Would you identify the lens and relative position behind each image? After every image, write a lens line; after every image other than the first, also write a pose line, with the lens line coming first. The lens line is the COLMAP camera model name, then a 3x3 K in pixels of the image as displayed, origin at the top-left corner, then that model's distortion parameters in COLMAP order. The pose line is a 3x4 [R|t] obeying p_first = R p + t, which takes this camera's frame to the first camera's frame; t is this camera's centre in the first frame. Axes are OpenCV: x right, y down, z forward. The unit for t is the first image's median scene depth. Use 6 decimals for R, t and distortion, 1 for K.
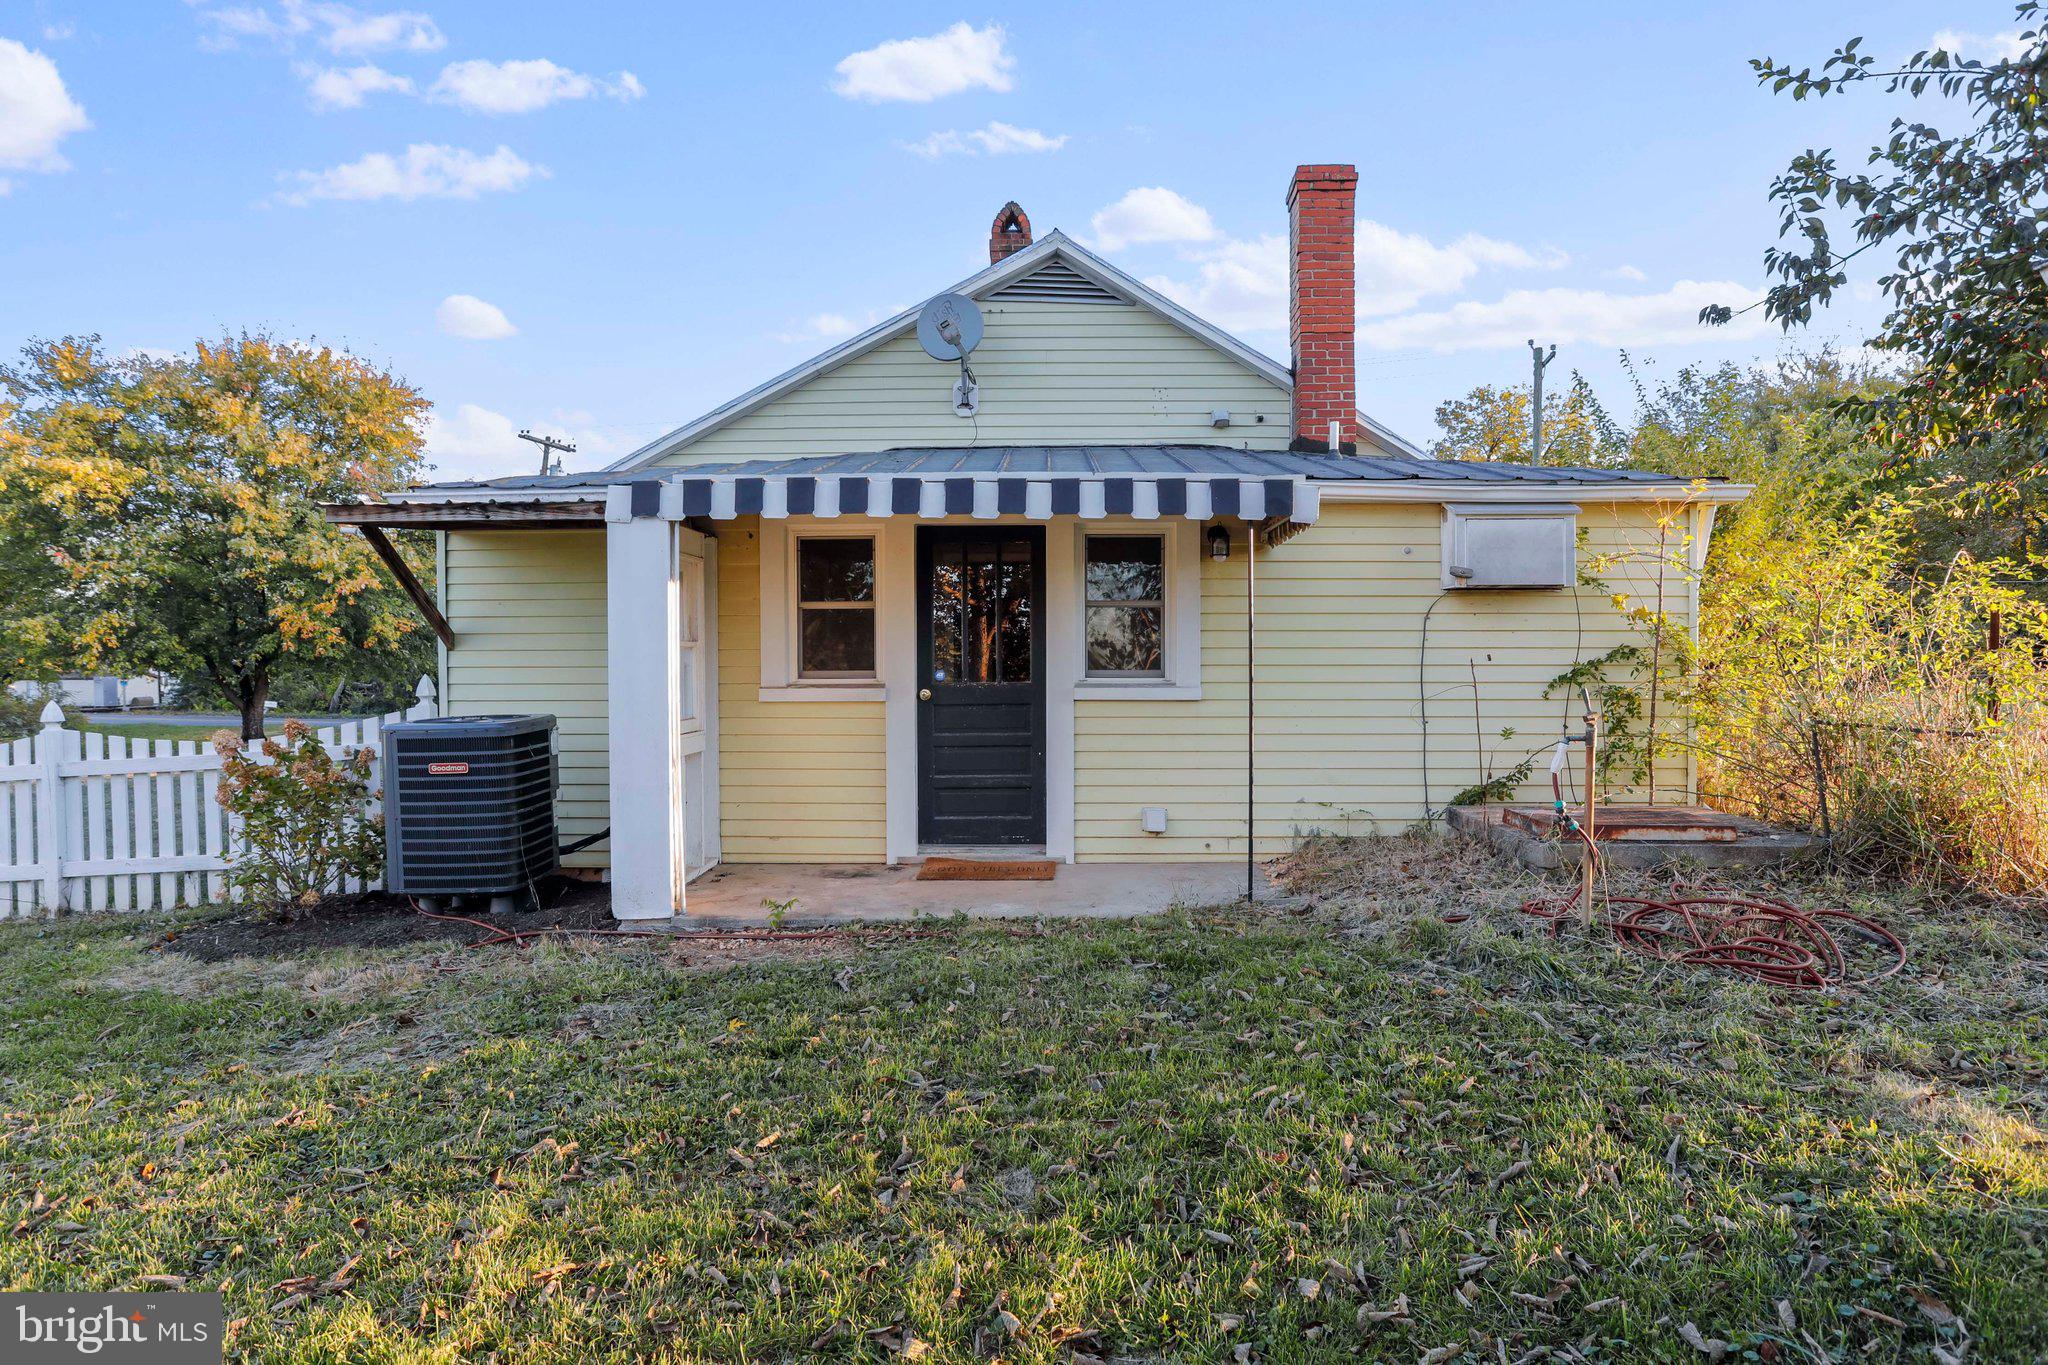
lens RADIAL K [[1190.1, 0, 1032.2], [0, 1190.1, 684.6], [0, 0, 1]] dist [-0.002268, 0.002983]
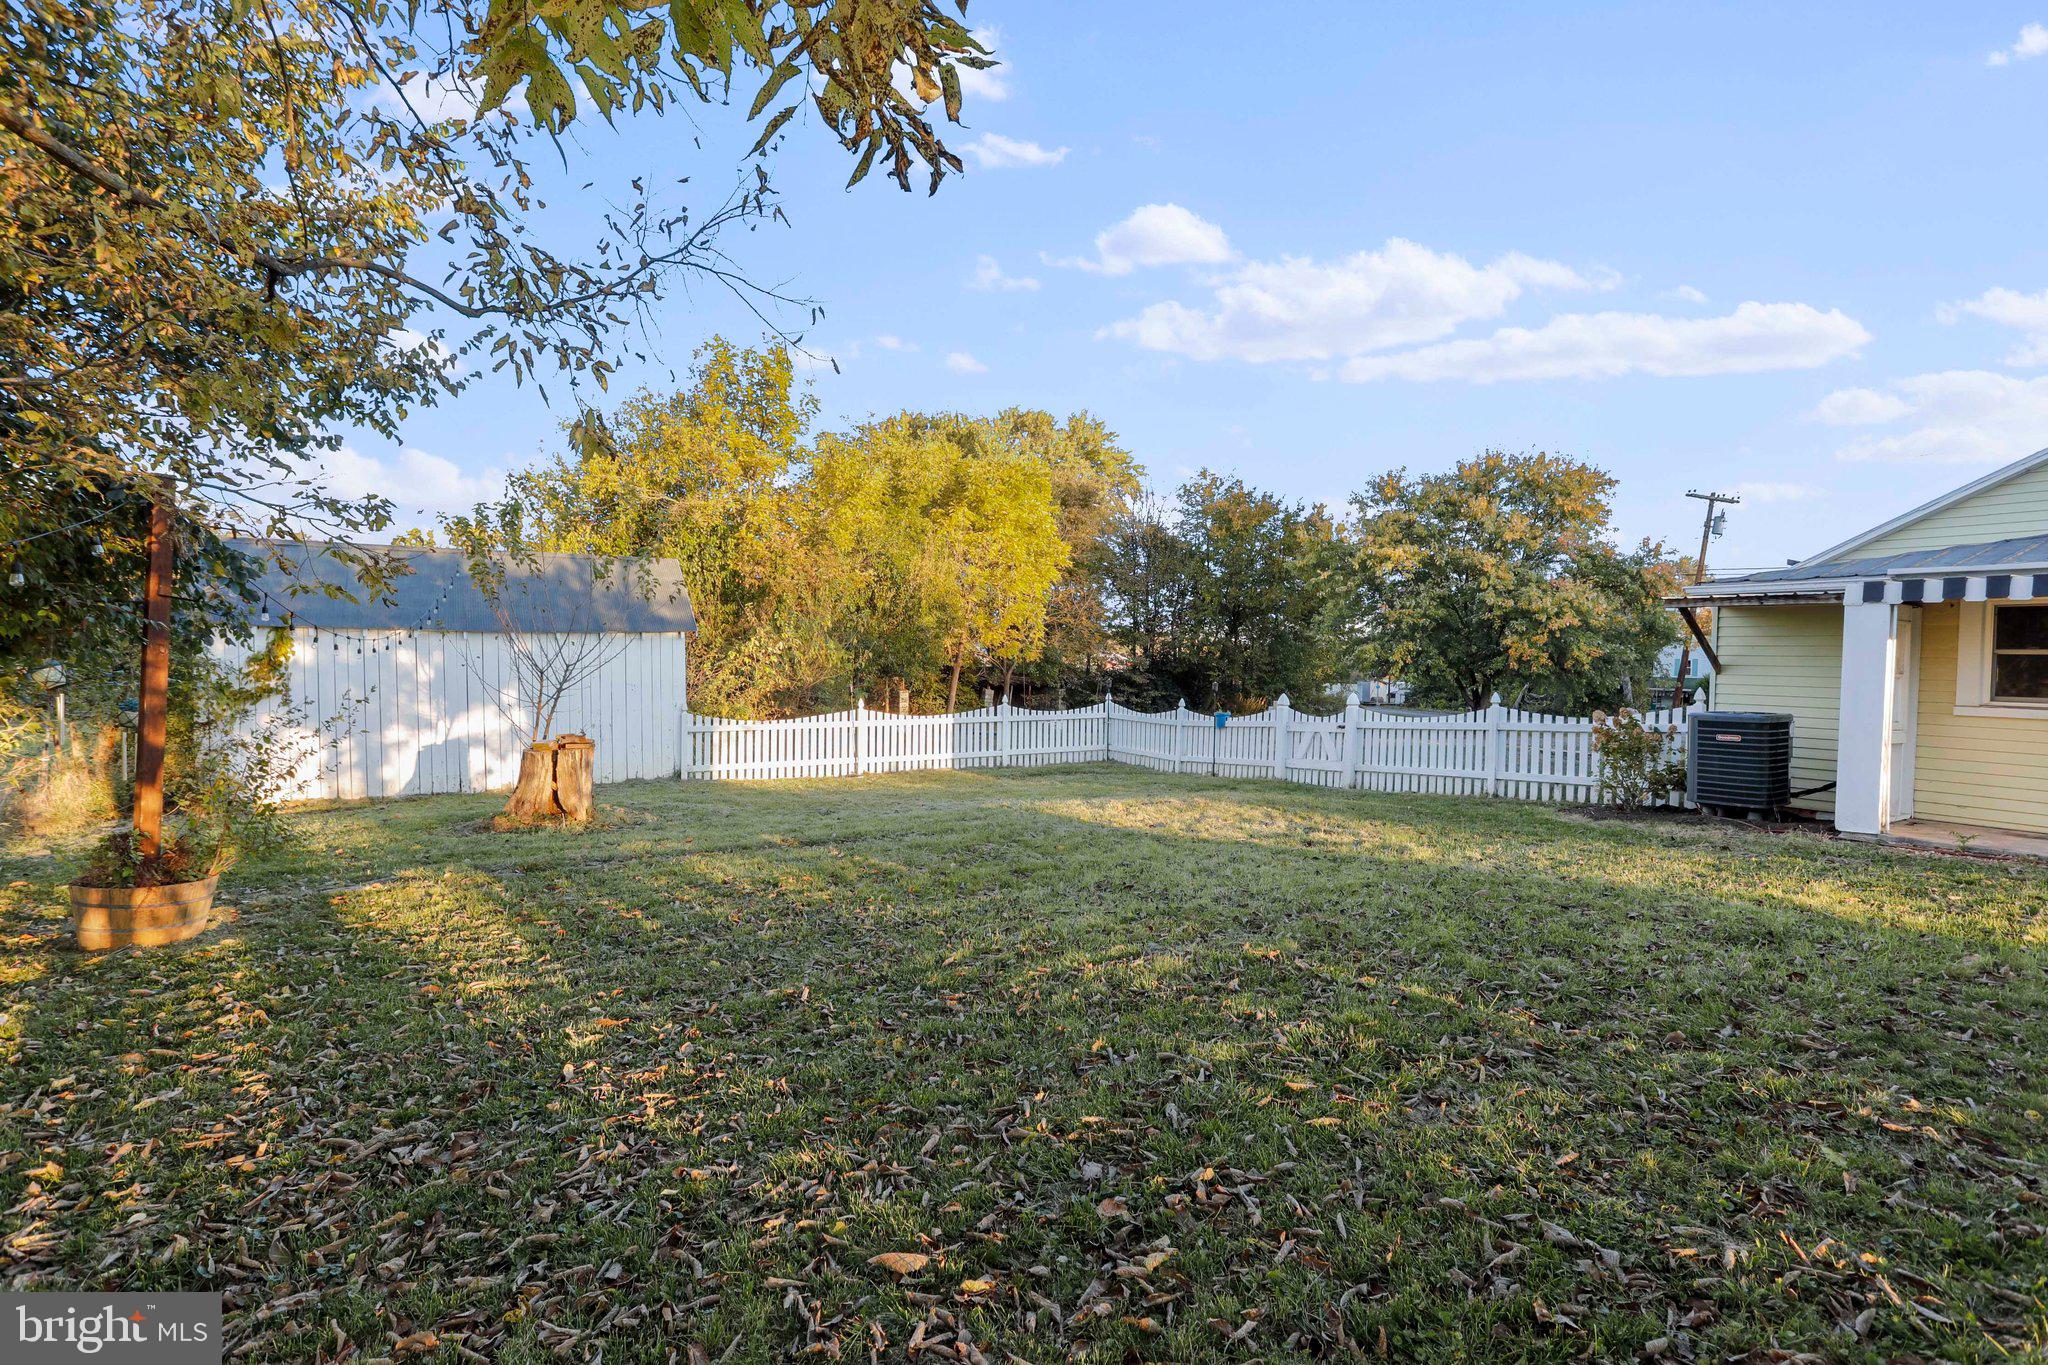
lens RADIAL K [[995.0, 0, 1012.1], [0, 995.0, 678.9], [0, 0, 1]] dist [-0.026176, 0.012802]
pose [[0.555998, 0.037803, -0.830323, 0.137120], [-0.053518, 0.998520, 0.009624, 0.019165], [0.829459, 0.039087, 0.557199, -0.672040]]
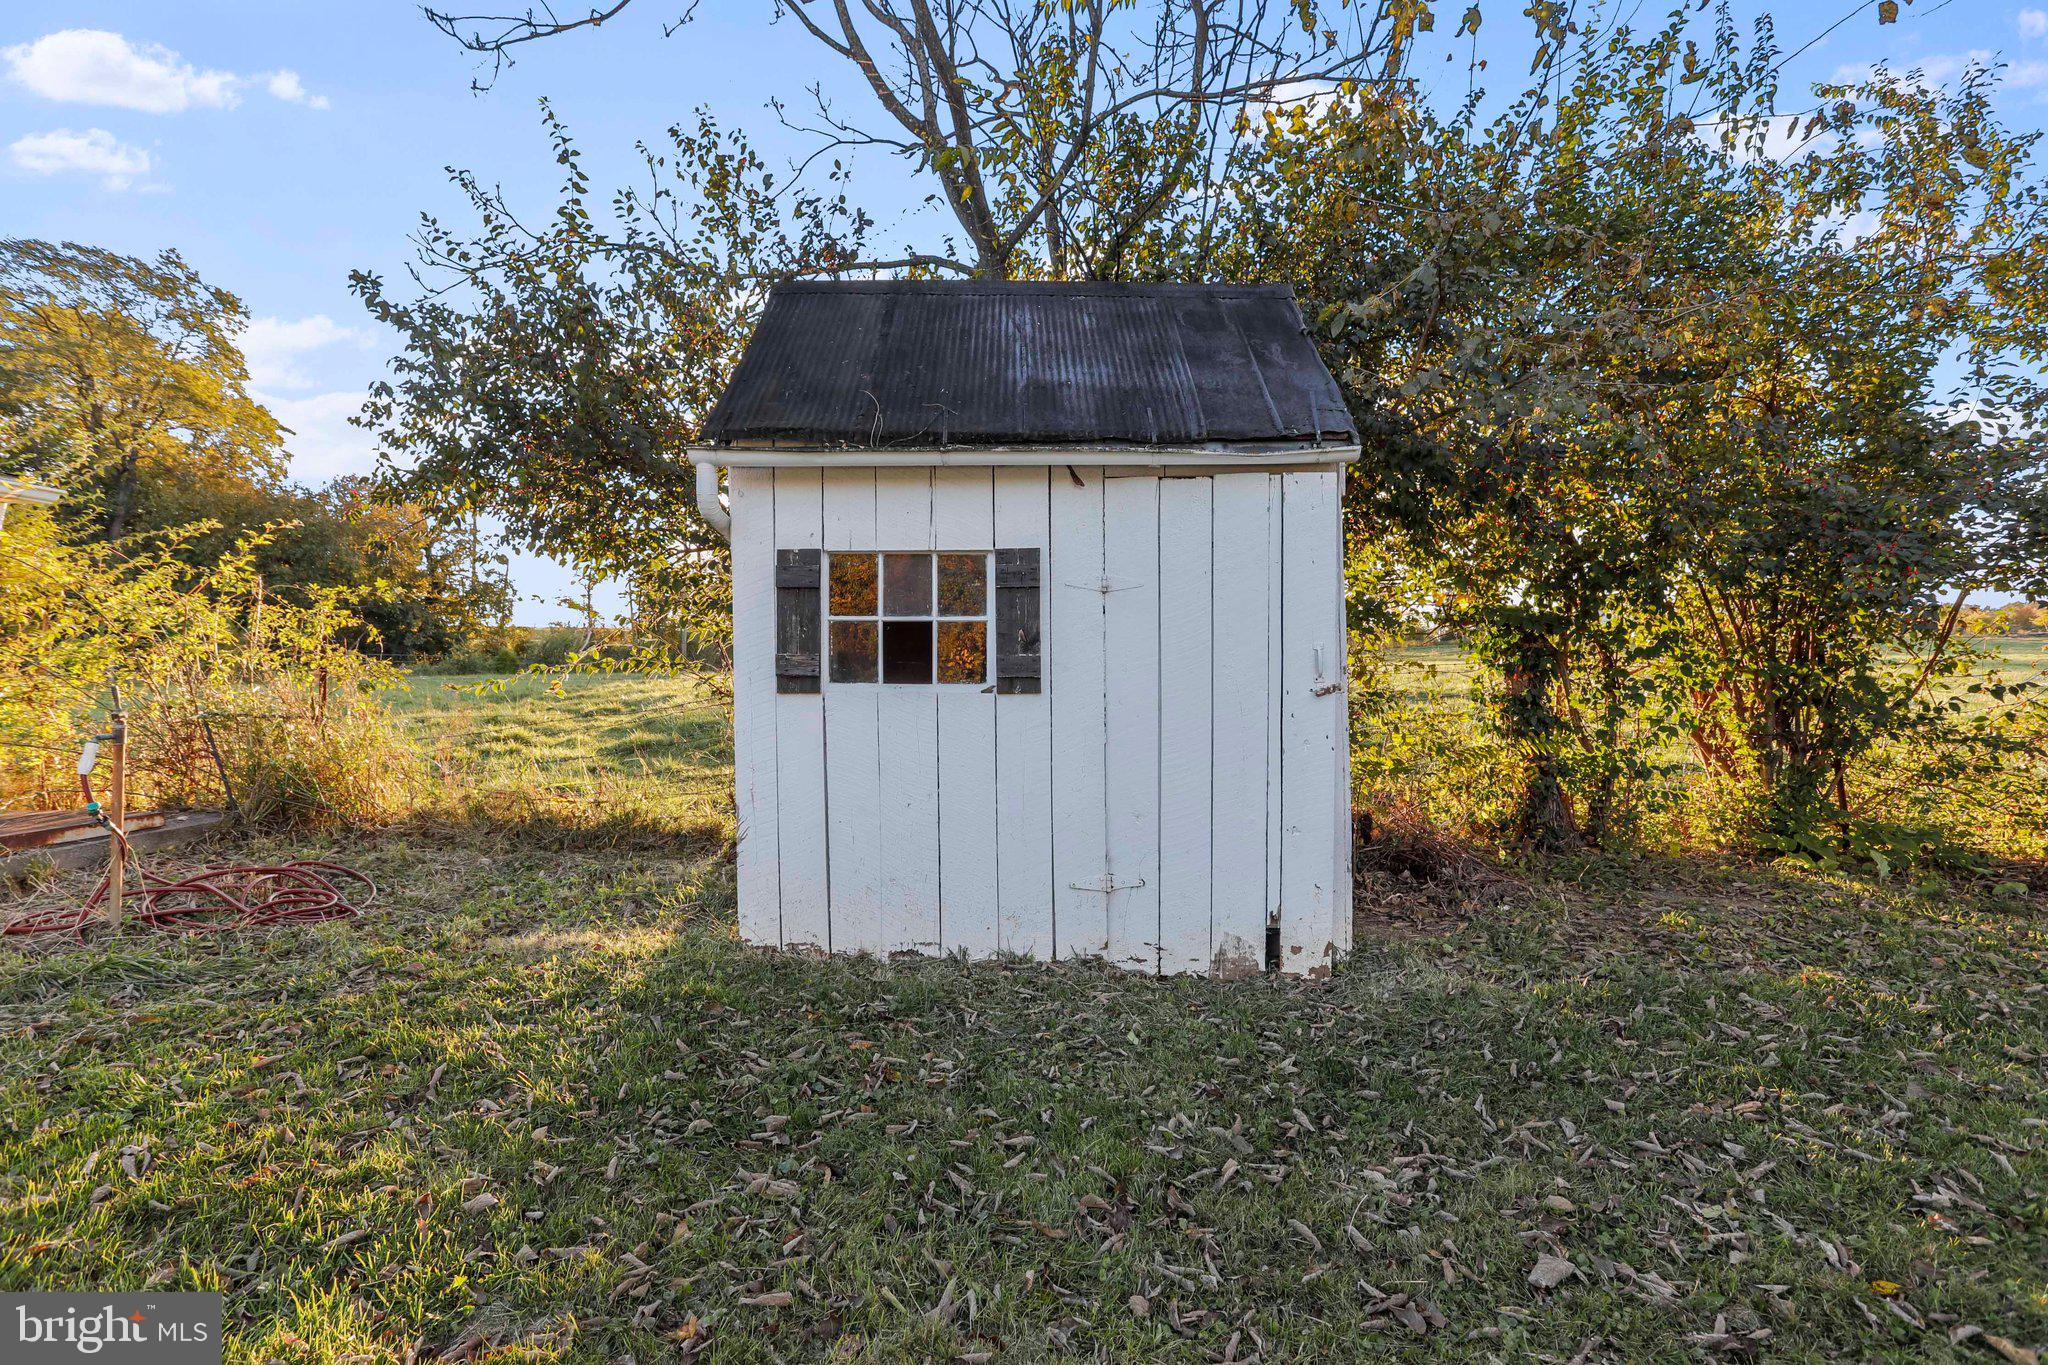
lens RADIAL K [[995.0, 0, 1028.3], [0, 995.0, 682.8], [0, 0, 1]] dist [-0.026176, 0.012802]
pose [[-0.018962, -0.012047, 0.999748, -0.241556], [0.017709, 0.999766, 0.012383, 0.002134], [-0.999663, 0.017940, -0.018744, 0.162940]]
